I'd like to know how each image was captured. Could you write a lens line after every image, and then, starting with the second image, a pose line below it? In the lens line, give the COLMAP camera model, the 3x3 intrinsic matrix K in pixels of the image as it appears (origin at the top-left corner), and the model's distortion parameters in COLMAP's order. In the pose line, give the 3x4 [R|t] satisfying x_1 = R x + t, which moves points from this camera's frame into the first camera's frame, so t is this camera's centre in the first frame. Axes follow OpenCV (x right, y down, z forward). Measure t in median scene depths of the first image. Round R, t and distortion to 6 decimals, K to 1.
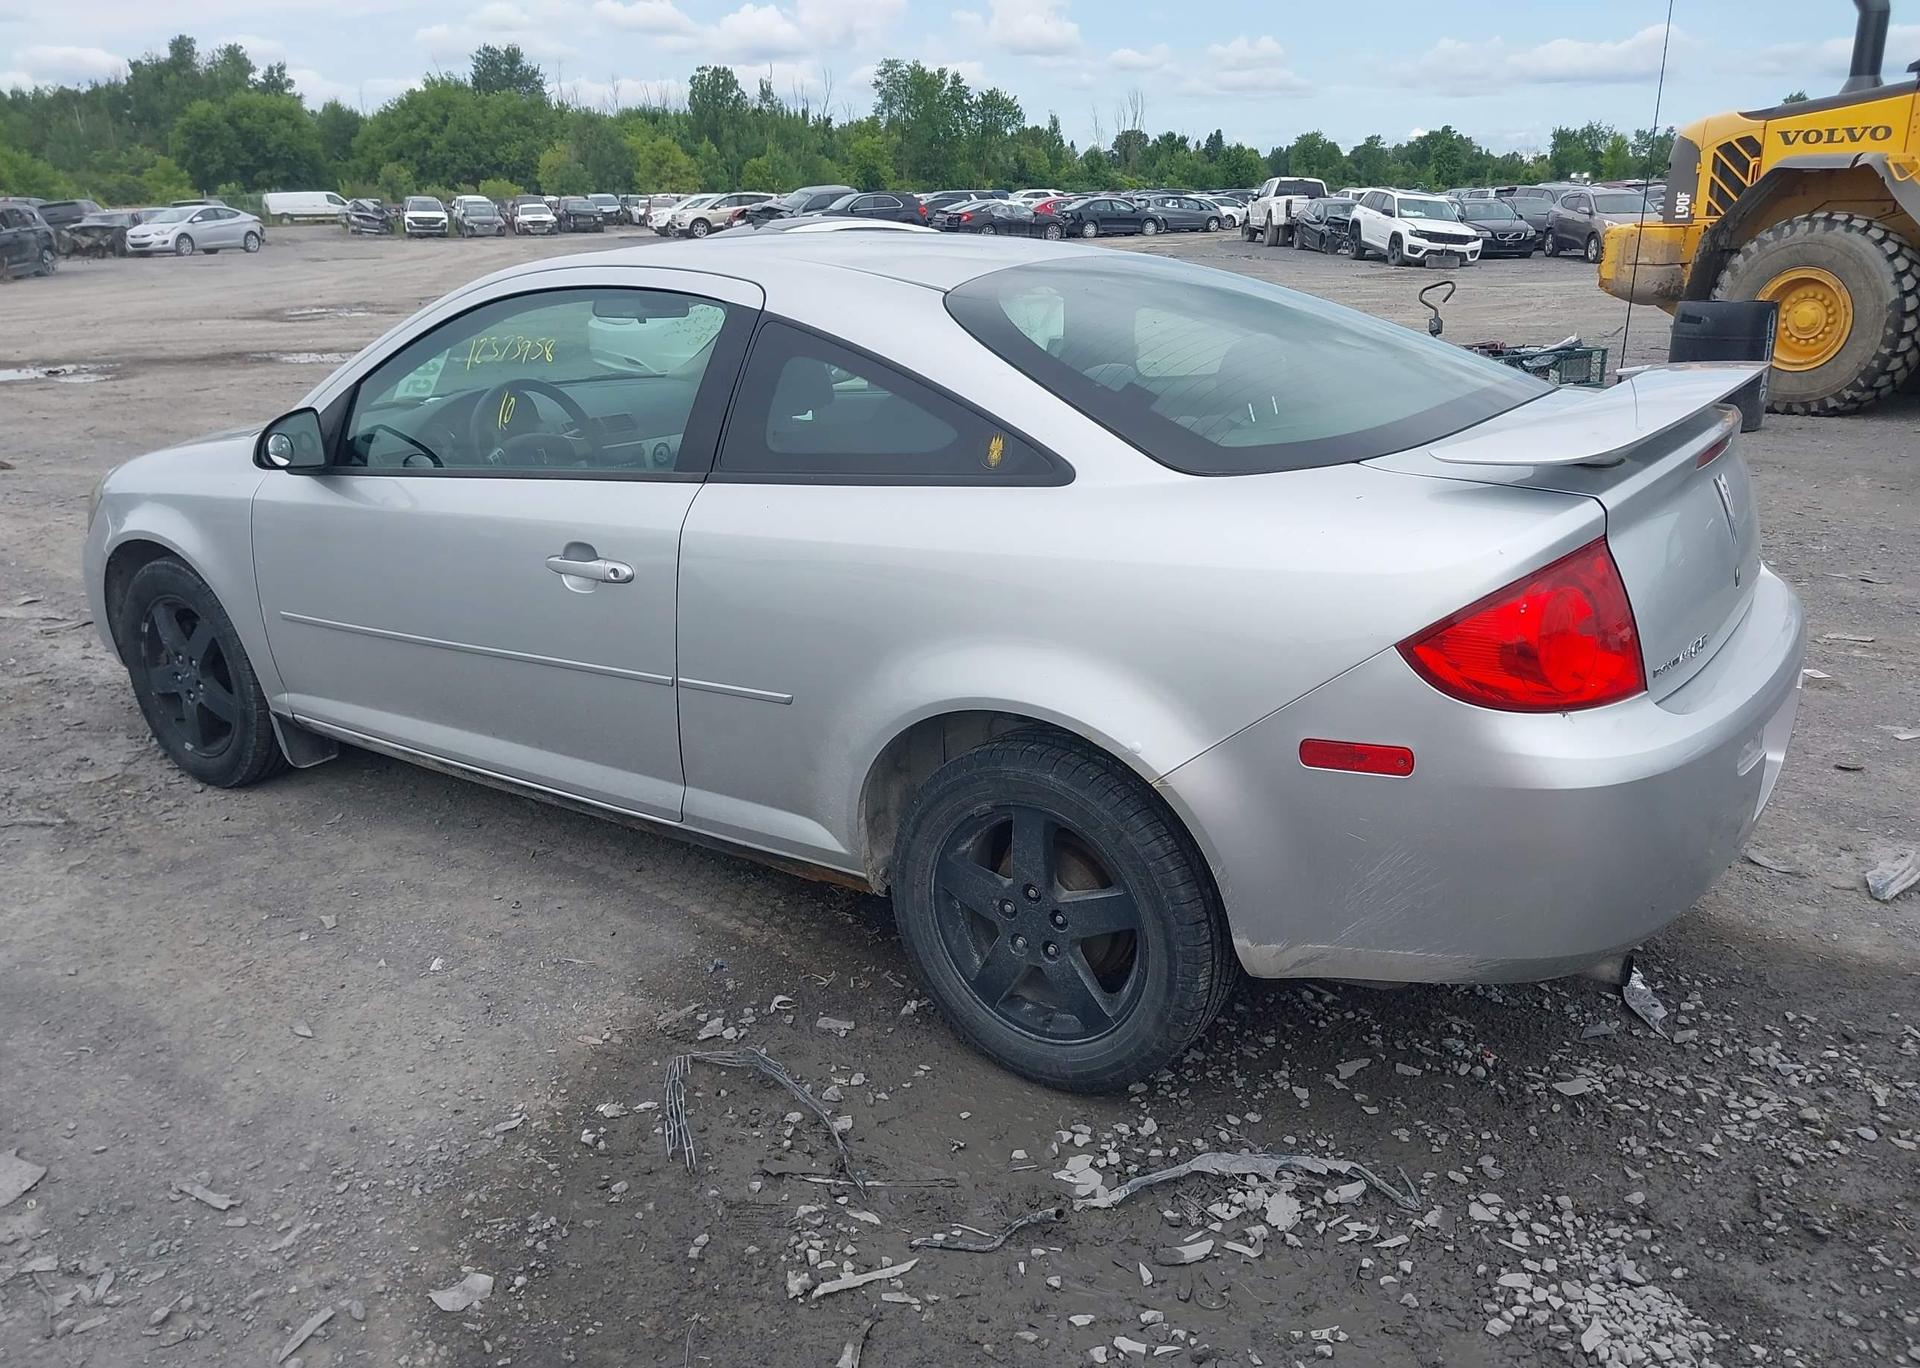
lens RADIAL K [[1566.5, 0, 995.9], [0, 1566.5, 681.5], [0, 0, 1]] dist [0.000646, -0.002826]
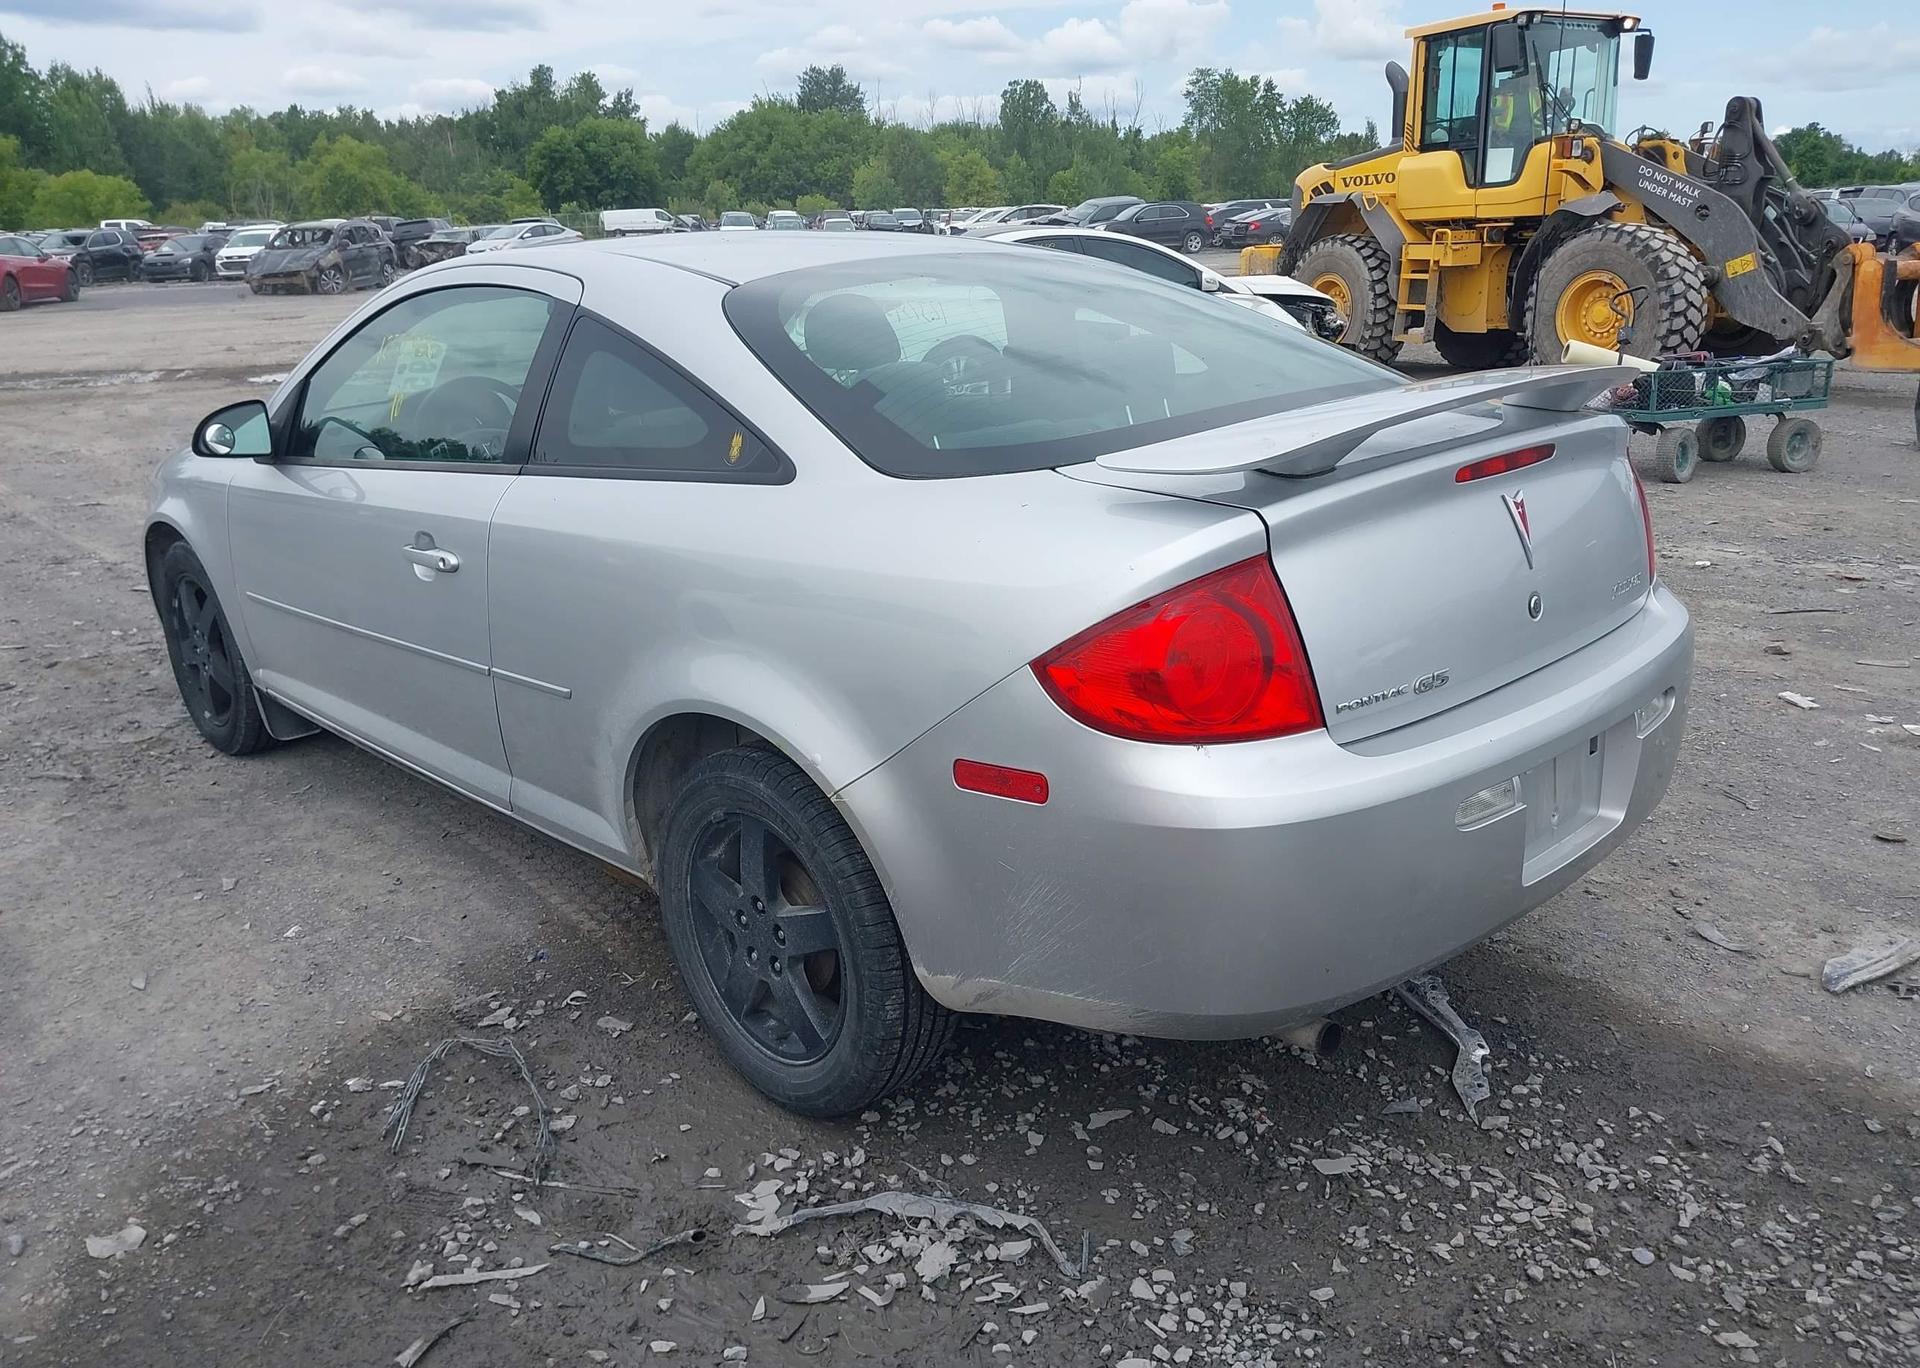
lens RADIAL K [[1570.8, 0, 989.7], [0, 1570.8, 691.7], [0, 0, 1]] dist [-0.001982, 0.004235]
pose [[0.978953, 0.049047, -0.198106, 0.244895], [-0.049421, 0.998773, 0.003062, -0.004682], [0.198013, 0.006793, 0.980176, 0.051768]]
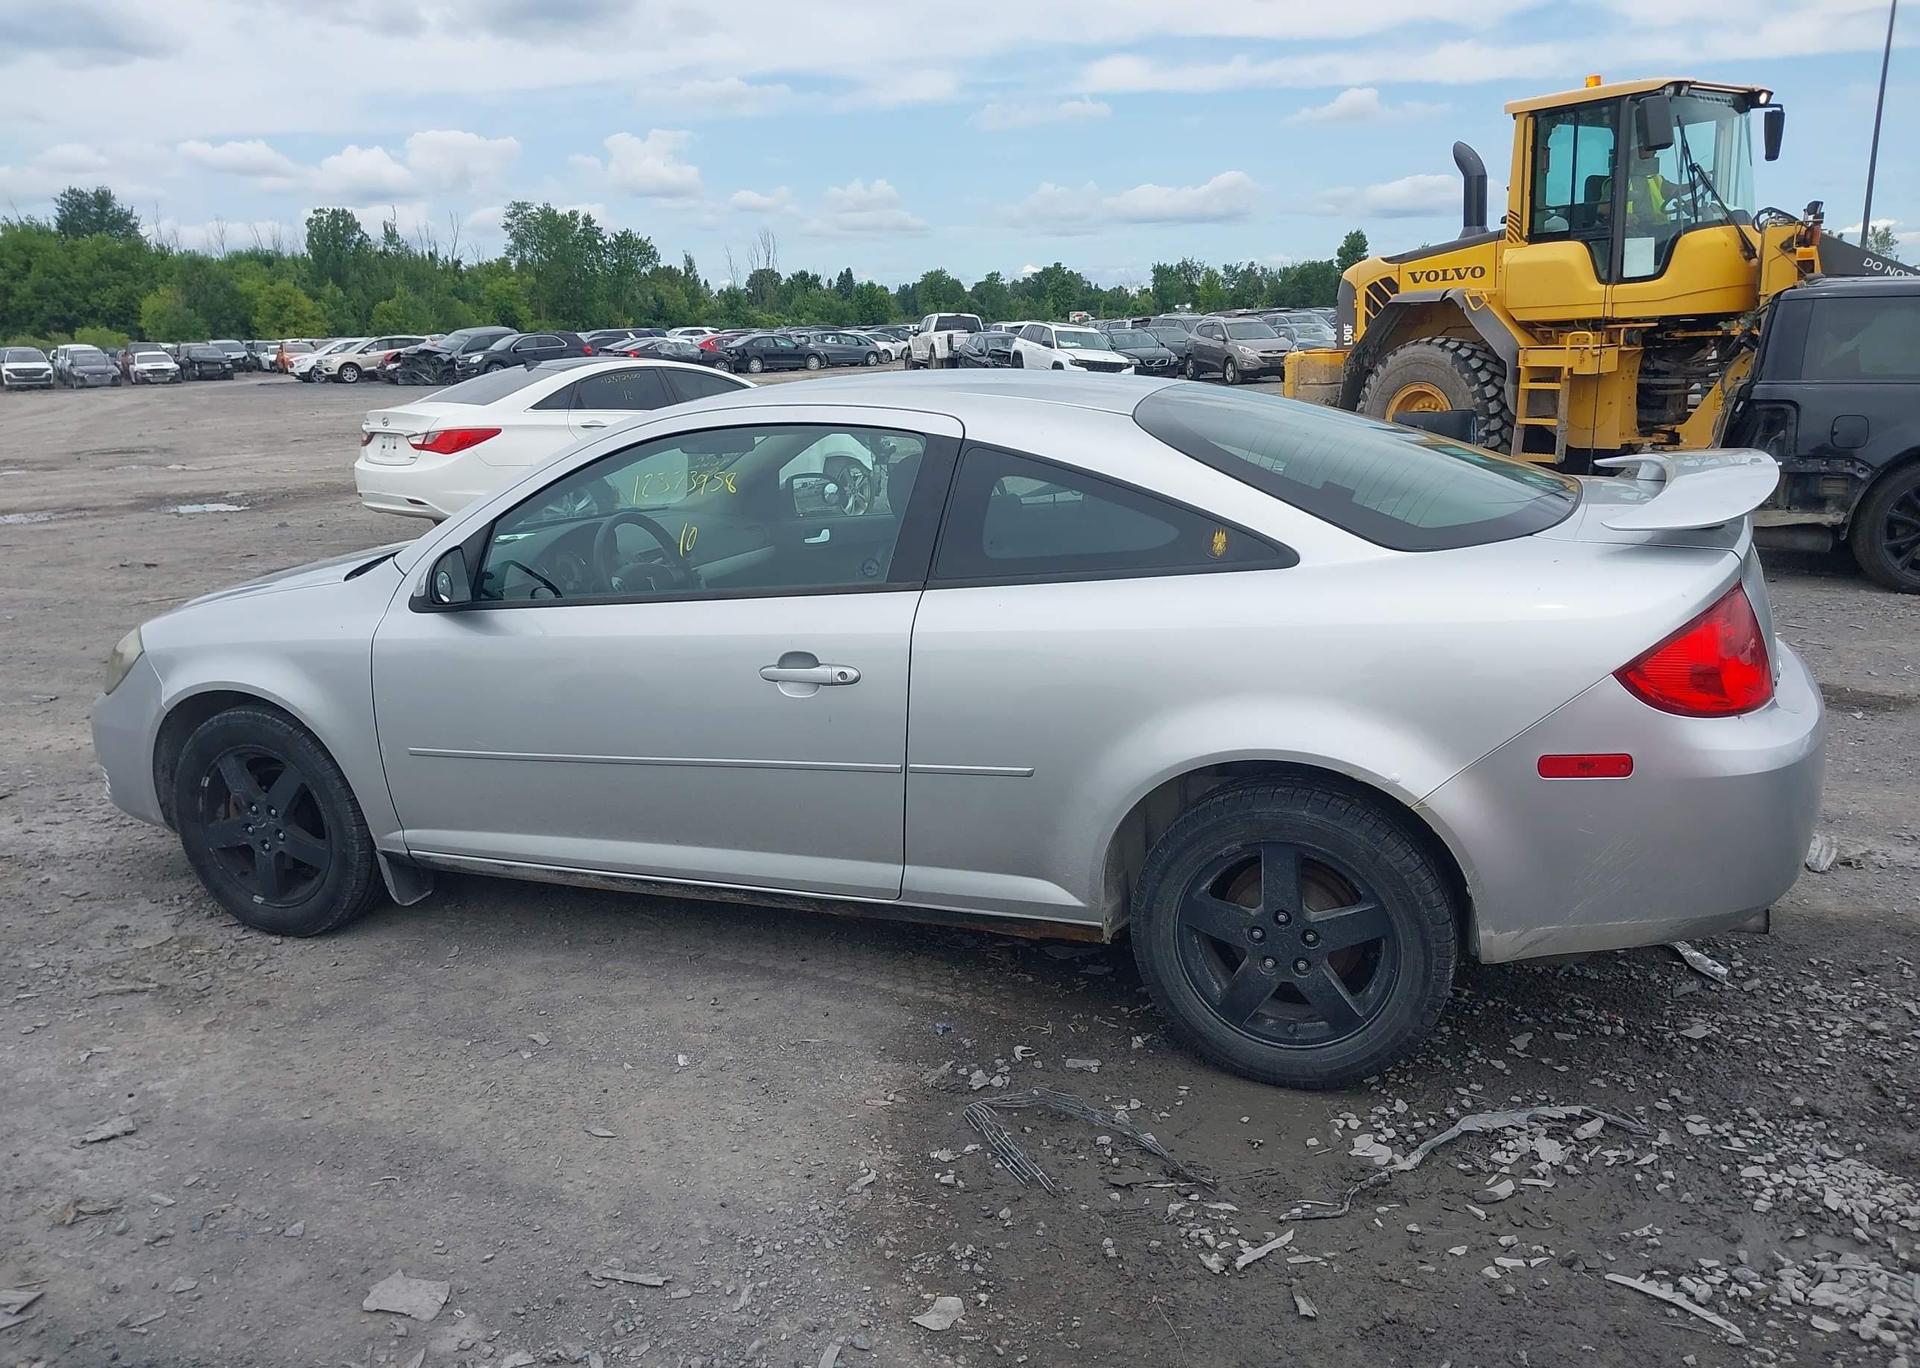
lens RADIAL K [[1556.5, 0, 997.0], [0, 1556.5, 682.2], [0, 0, 1]] dist [0.037807, -0.068759]
pose [[0.971155, -0.069962, 0.227953, -0.305564], [0.087793, 0.993744, -0.069036, 0.016191], [-0.221697, 0.087057, 0.971222, -0.068160]]
